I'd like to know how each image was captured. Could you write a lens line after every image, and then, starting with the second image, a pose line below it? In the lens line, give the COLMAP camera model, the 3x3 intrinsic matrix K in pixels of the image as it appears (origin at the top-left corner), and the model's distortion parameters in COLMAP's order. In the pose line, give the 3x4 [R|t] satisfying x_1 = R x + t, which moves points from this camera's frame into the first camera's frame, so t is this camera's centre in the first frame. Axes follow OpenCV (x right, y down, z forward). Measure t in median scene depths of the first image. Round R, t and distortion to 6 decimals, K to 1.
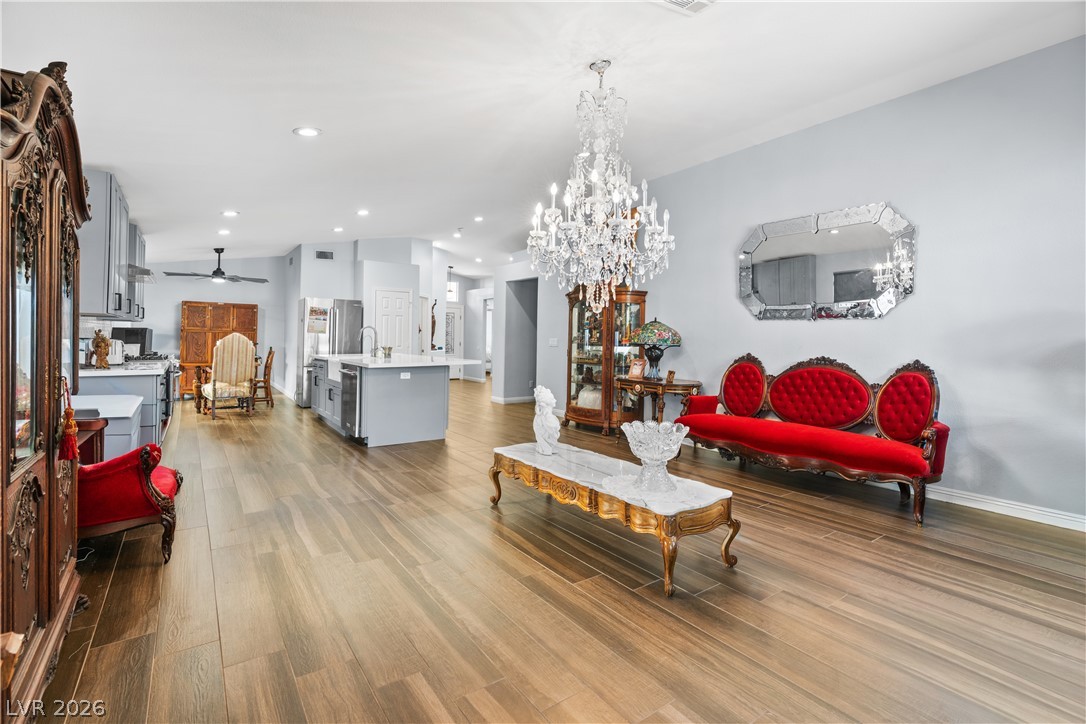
lens RADIAL K [[505.5, 0, 548.9], [0, 505.5, 337.2], [0, 0, 1]] dist [-0.007634, 0.000330]
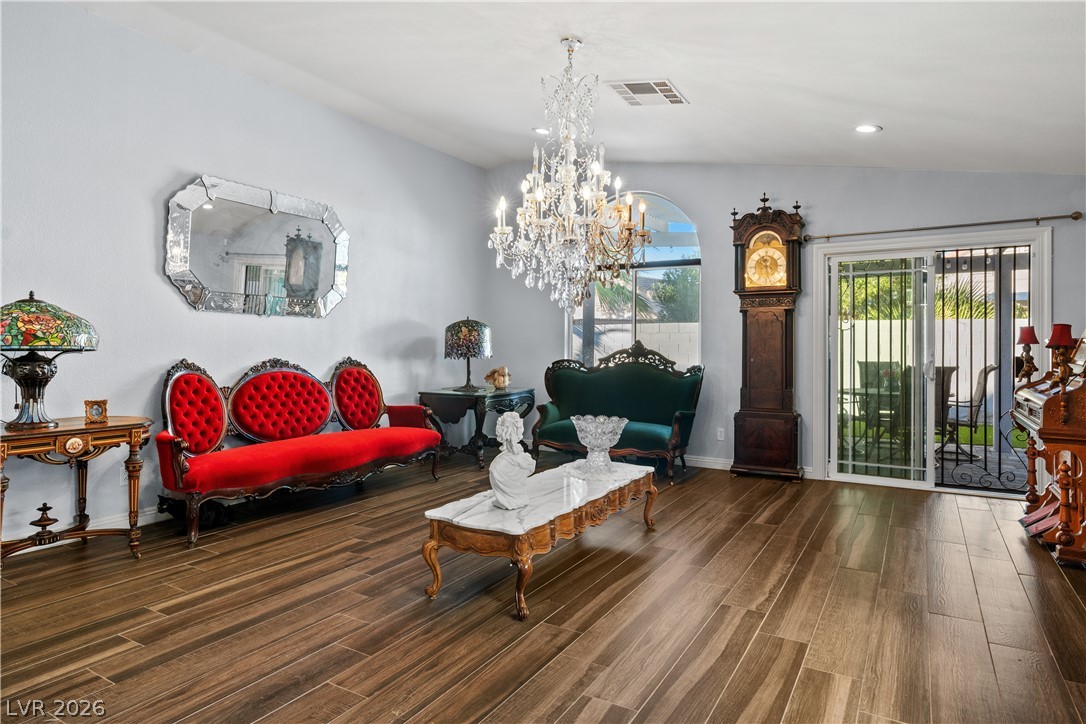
lens RADIAL K [[631.5, 0, 542.0], [0, 631.5, 343.6], [0, 0, 1]] dist [-0.004354, -0.001204]
pose [[-0.398507, -0.015880, 0.917028, -0.580992], [-0.011959, 0.999855, 0.012118, -0.004297], [-0.917087, -0.006138, -0.398639, 0.934835]]
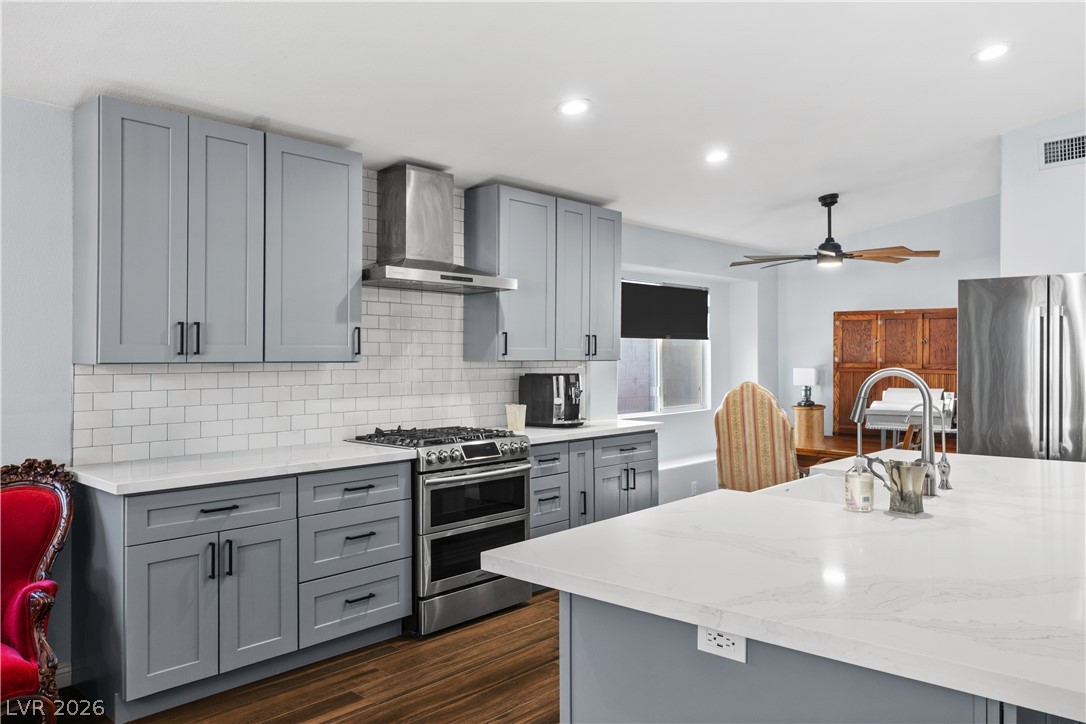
lens RADIAL K [[768.2, 0, 543.0], [0, 768.2, 362.0], [0, 0, 1]] dist [-0.006427, 0.001113]
pose [[0.195581, -0.007154, -0.980662, -0.013055], [0.005577, 0.999965, -0.006182, -0.030969], [0.980672, -0.004260, 0.195614, 0.982633]]
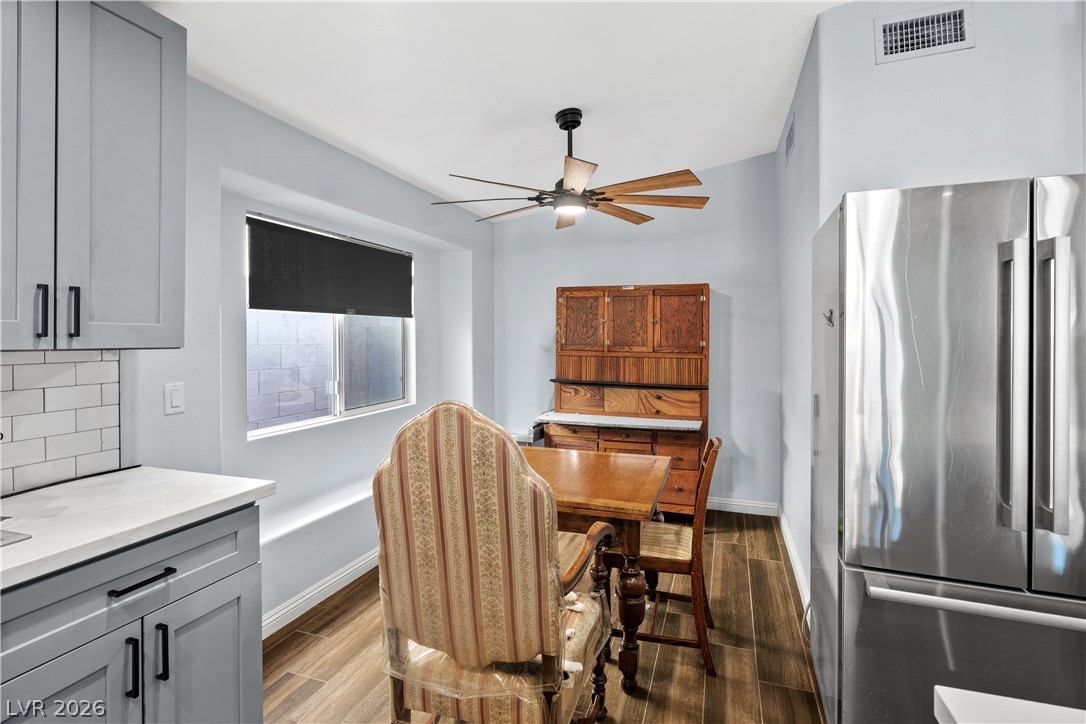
lens RADIAL K [[505.5, 0, 548.9], [0, 505.5, 337.2], [0, 0, 1]] dist [-0.007634, 0.000330]
pose [[0.580437, -0.015314, -0.814161, -0.643318], [0.010983, 0.999879, -0.010977, -0.039929], [0.814231, -0.002570, 0.580535, 1.302814]]
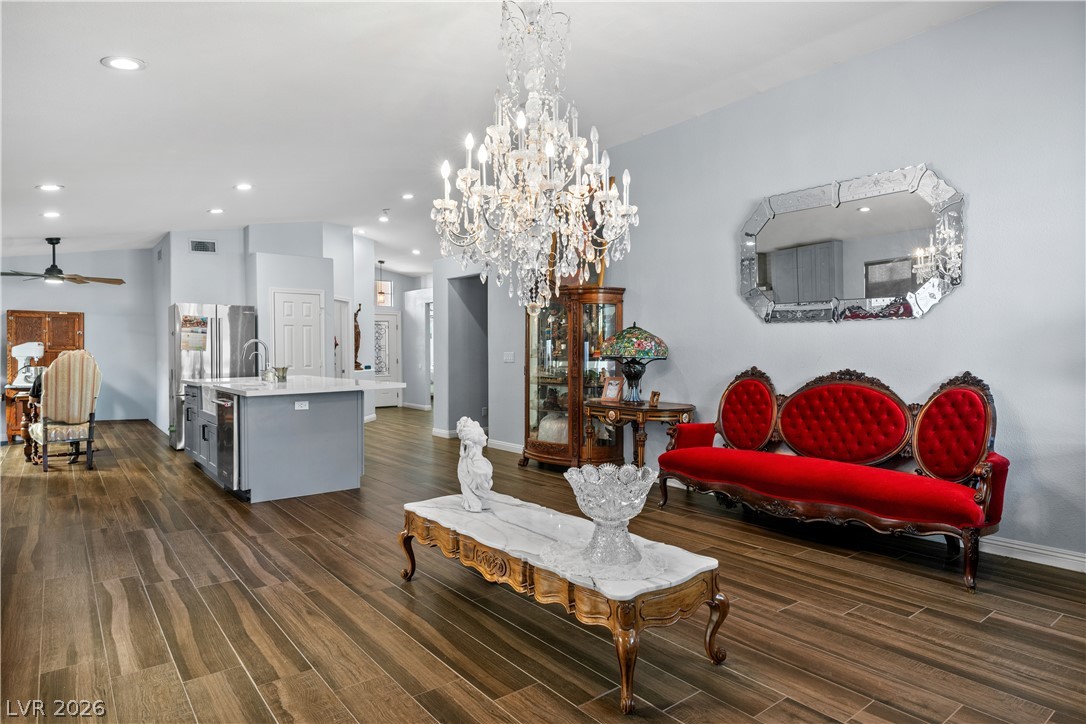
lens RADIAL K [[631.0, 0, 553.7], [0, 631.0, 362.1], [0, 0, 1]] dist [-0.001038, -0.000560]
pose [[0.998642, -0.018684, 0.048632, 0.048259], [0.017768, 0.999658, 0.019214, 0.001034], [-0.048974, -0.018324, 0.998632, 0.062501]]
